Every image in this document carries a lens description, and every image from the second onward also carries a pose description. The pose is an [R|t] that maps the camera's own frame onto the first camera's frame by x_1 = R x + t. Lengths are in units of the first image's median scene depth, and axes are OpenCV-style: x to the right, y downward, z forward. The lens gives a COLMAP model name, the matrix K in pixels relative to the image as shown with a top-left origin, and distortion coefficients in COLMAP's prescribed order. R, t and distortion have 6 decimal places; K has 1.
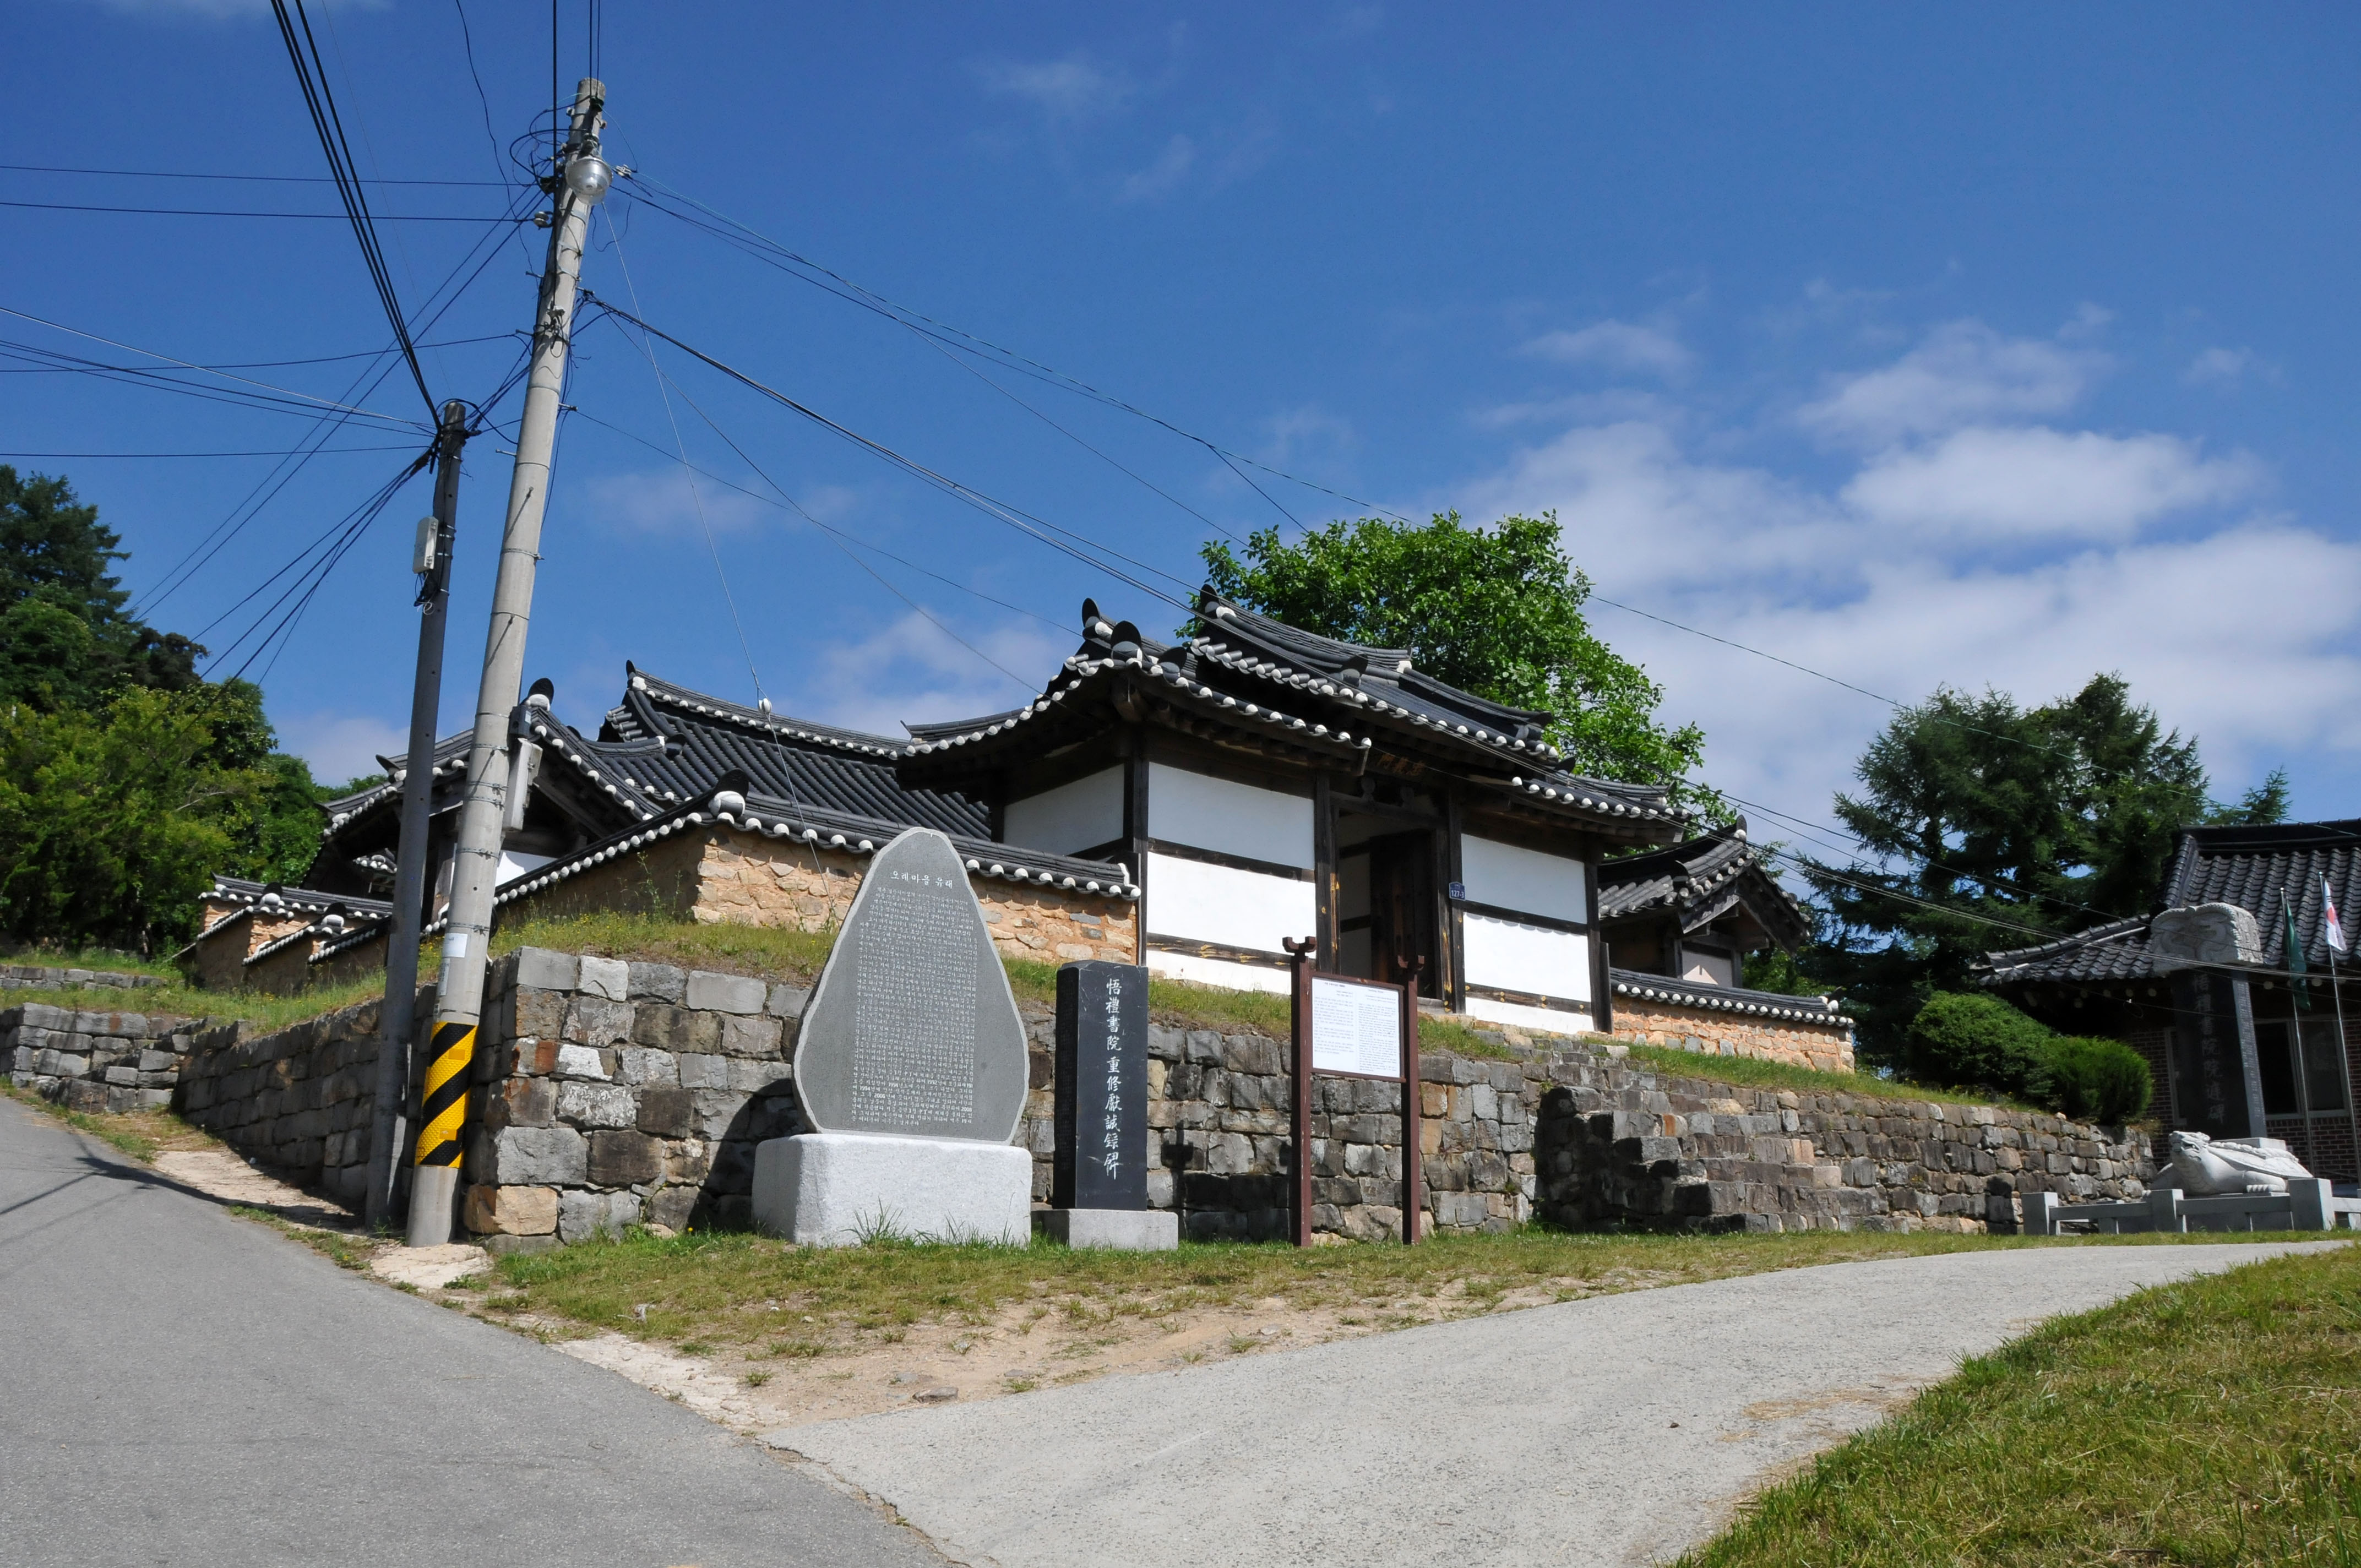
lens RADIAL K [[1820.7, 0, 1177.5], [0, 1820.7, 839.3], [0, 0, 1]] dist [-0.147443, 0.105204]
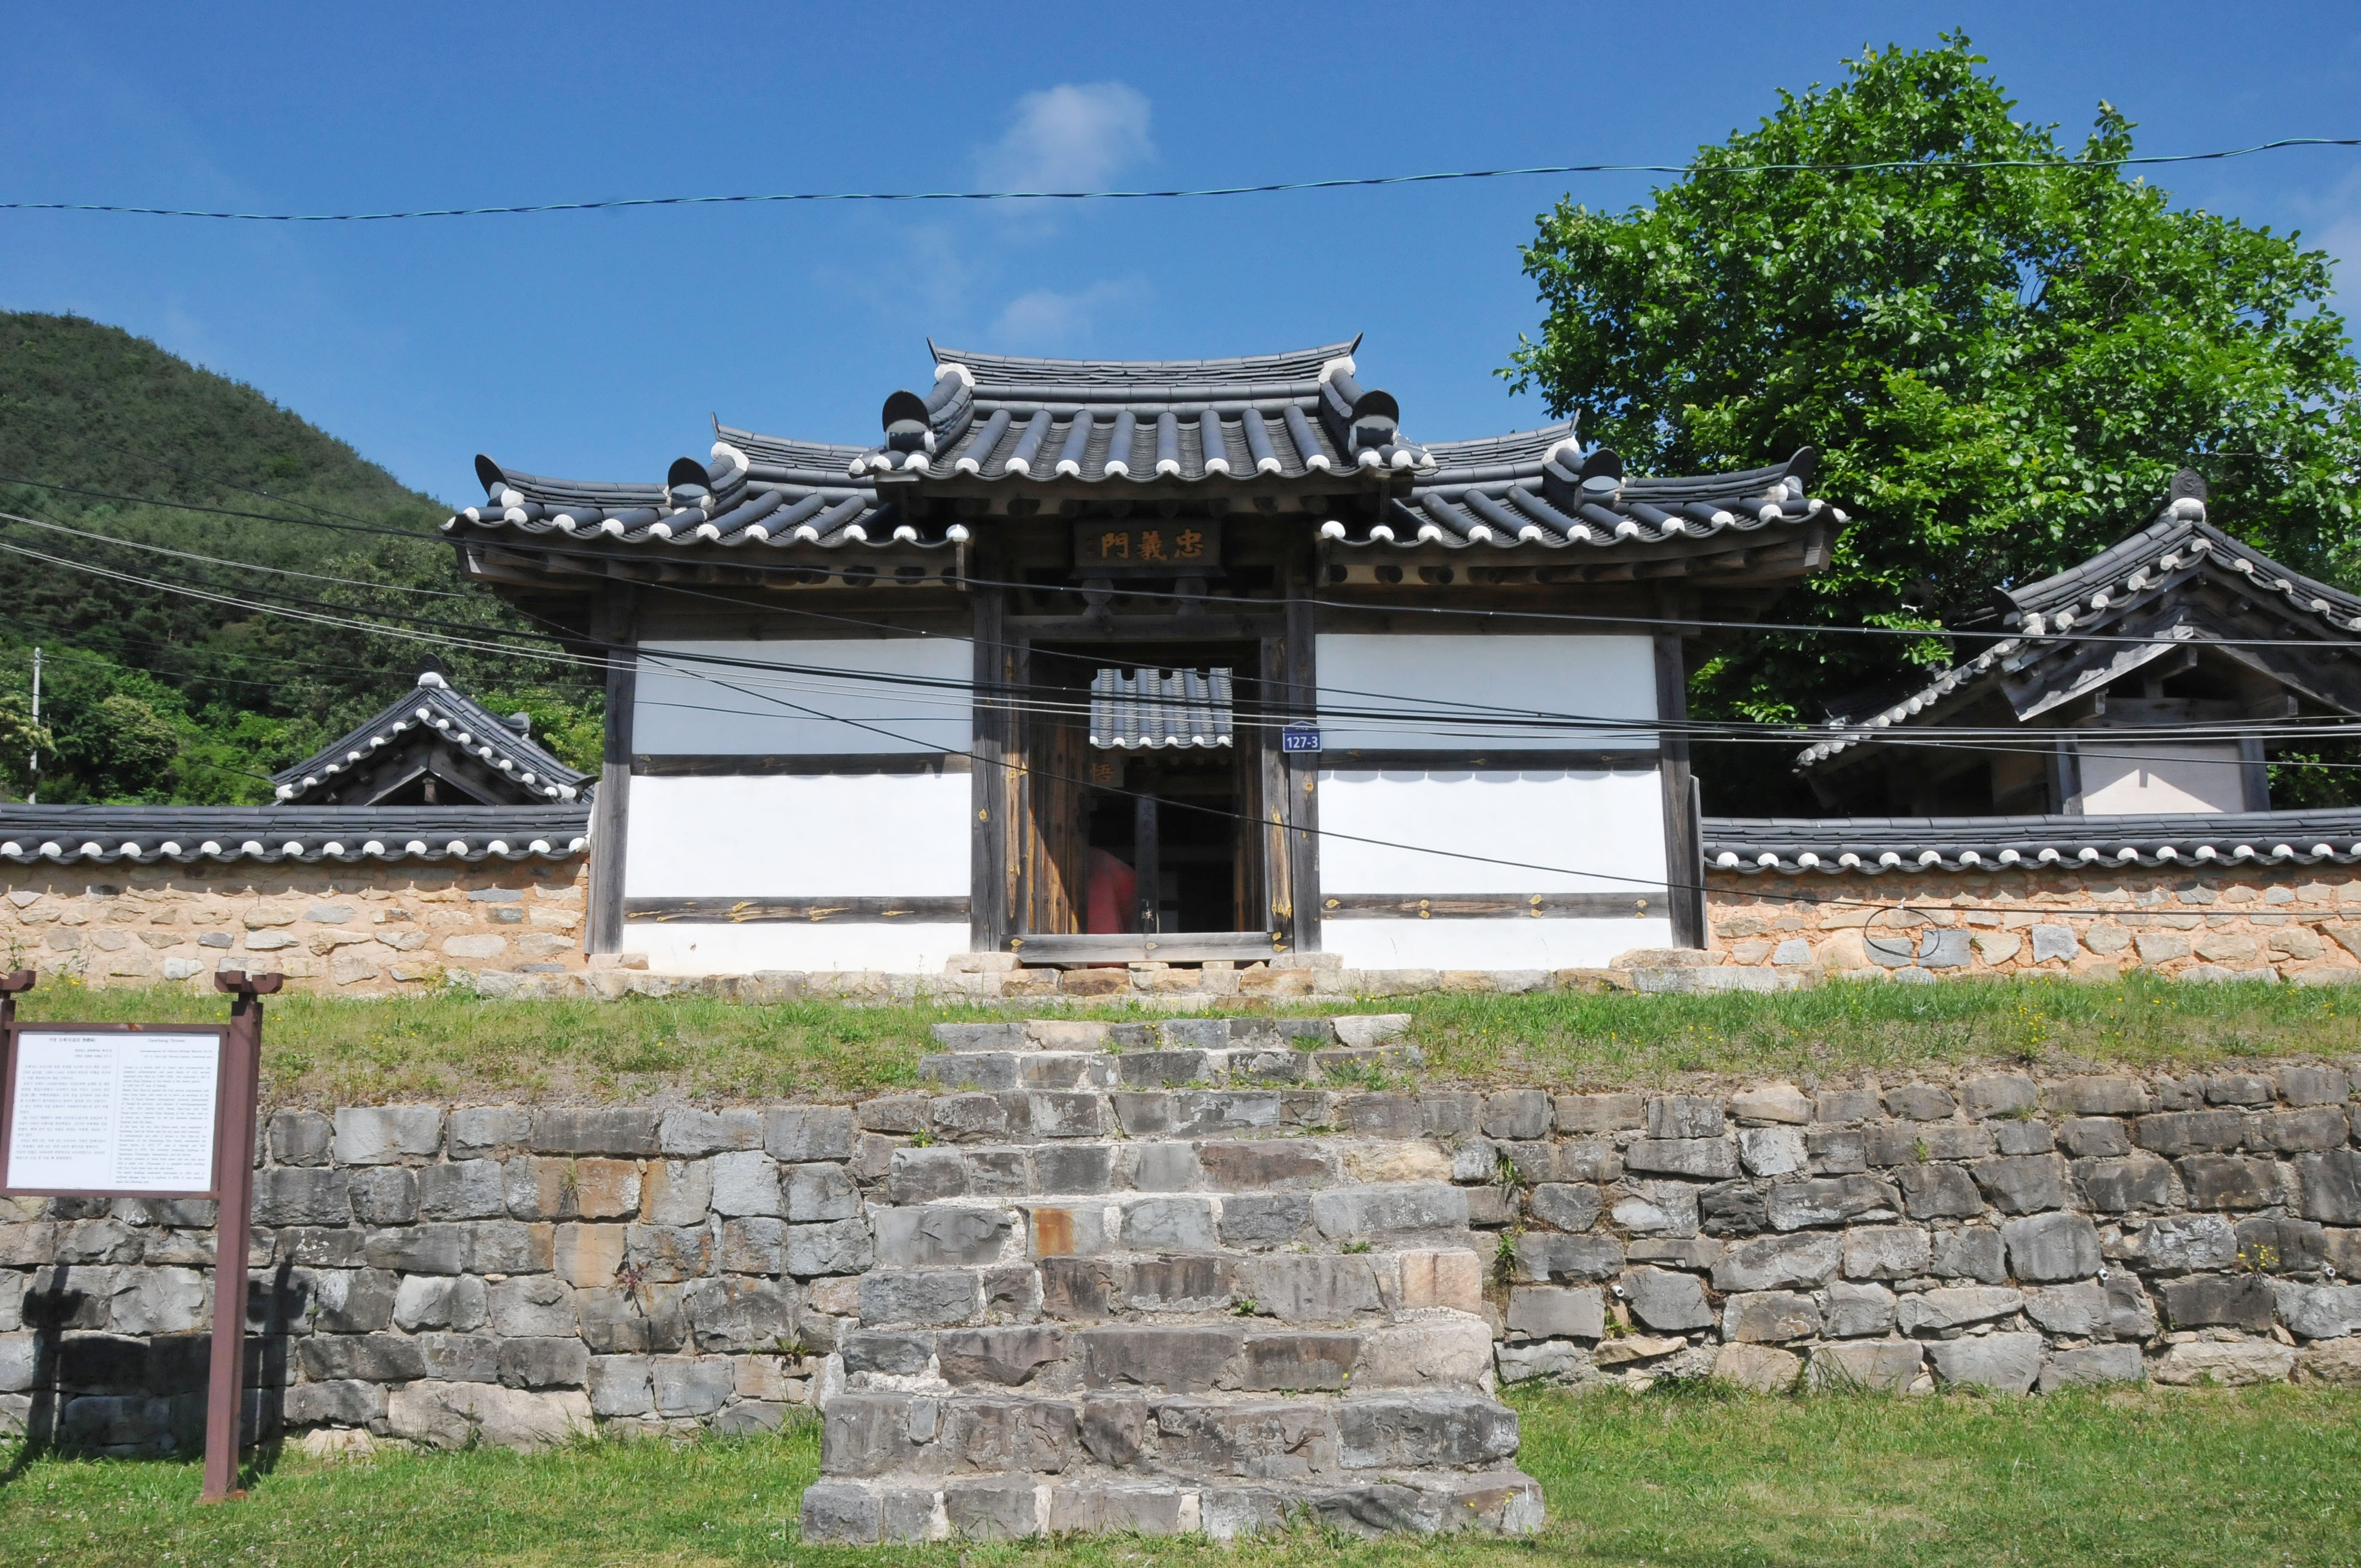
lens RADIAL K [[1820.7, 0, 1177.5], [0, 1820.7, 839.3], [0, 0, 1]] dist [-0.147443, 0.105204]
pose [[0.784398, -0.115096, -0.609485, 0.517566], [0.161978, 0.986545, 0.022163, 0.045078], [0.598734, -0.116108, 0.792487, 0.565075]]
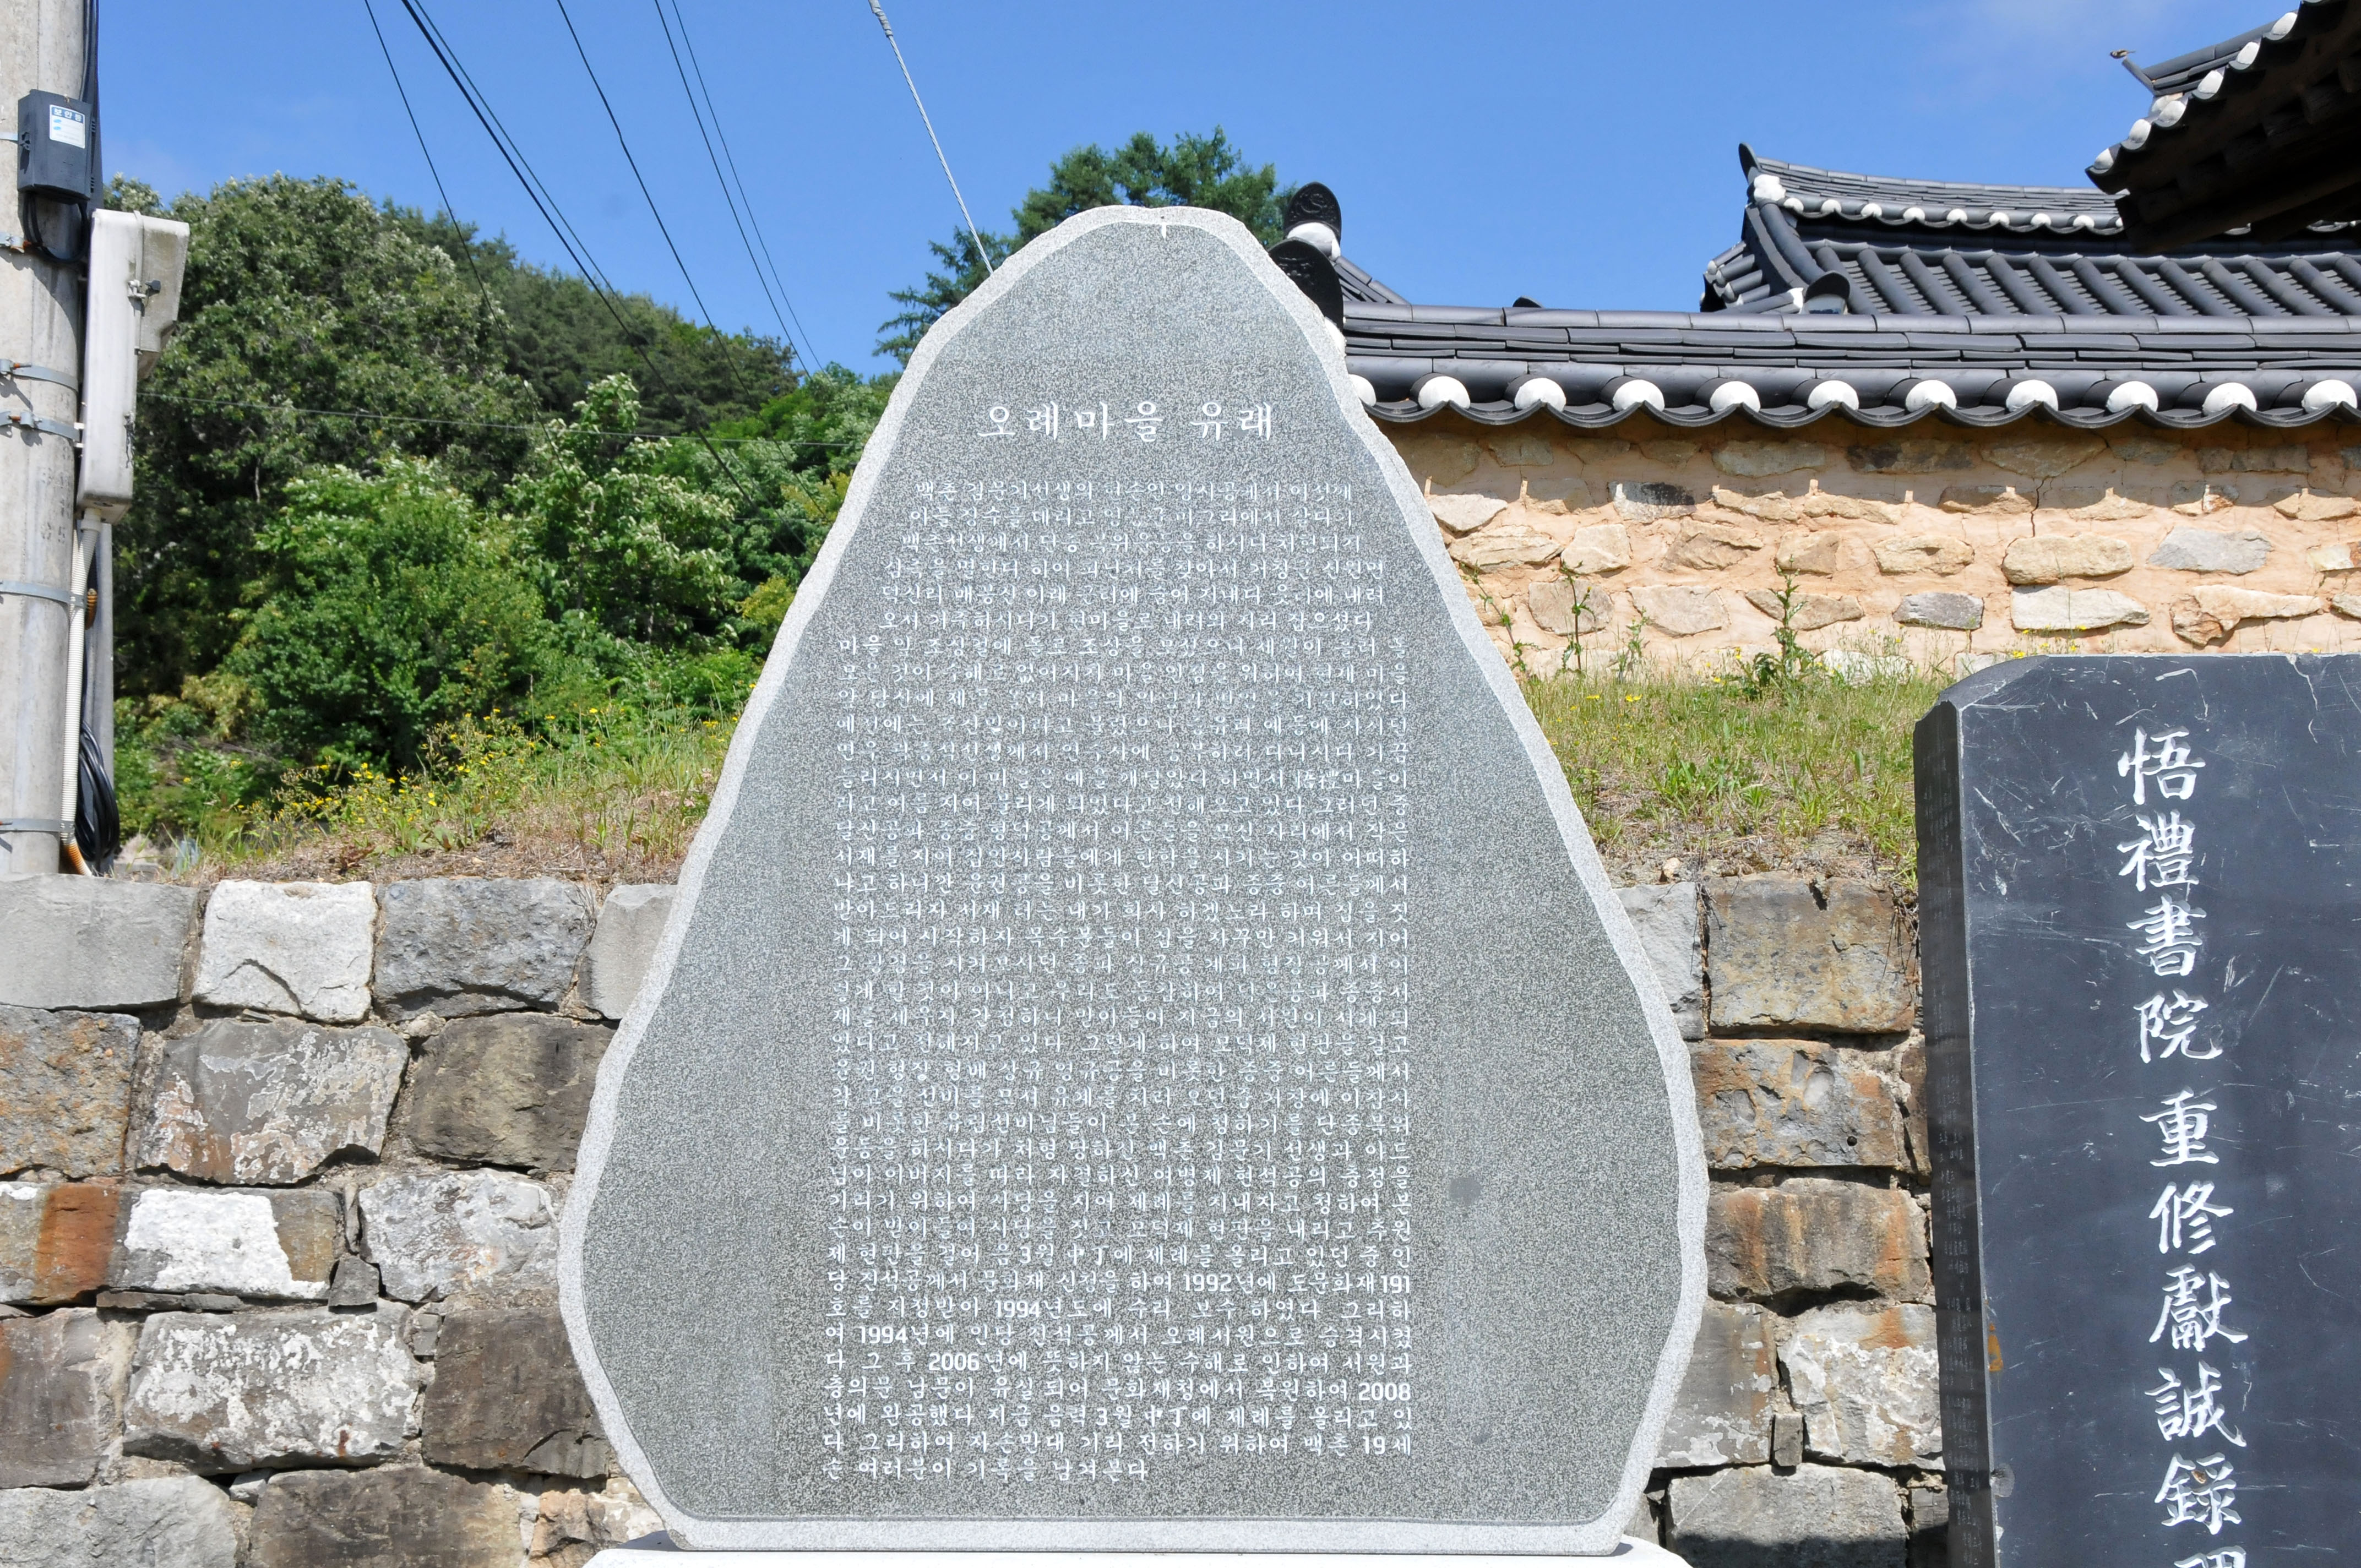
lens RADIAL K [[2983.2, 0, 1180.1], [0, 2983.2, 835.7], [0, 0, 1]] dist [0.089190, 0.027714]
pose [[0.784722, -0.097599, -0.612116, 0.059610], [0.153144, 0.987439, 0.038886, 0.037302], [0.600632, -0.124256, 0.789811, 0.419195]]
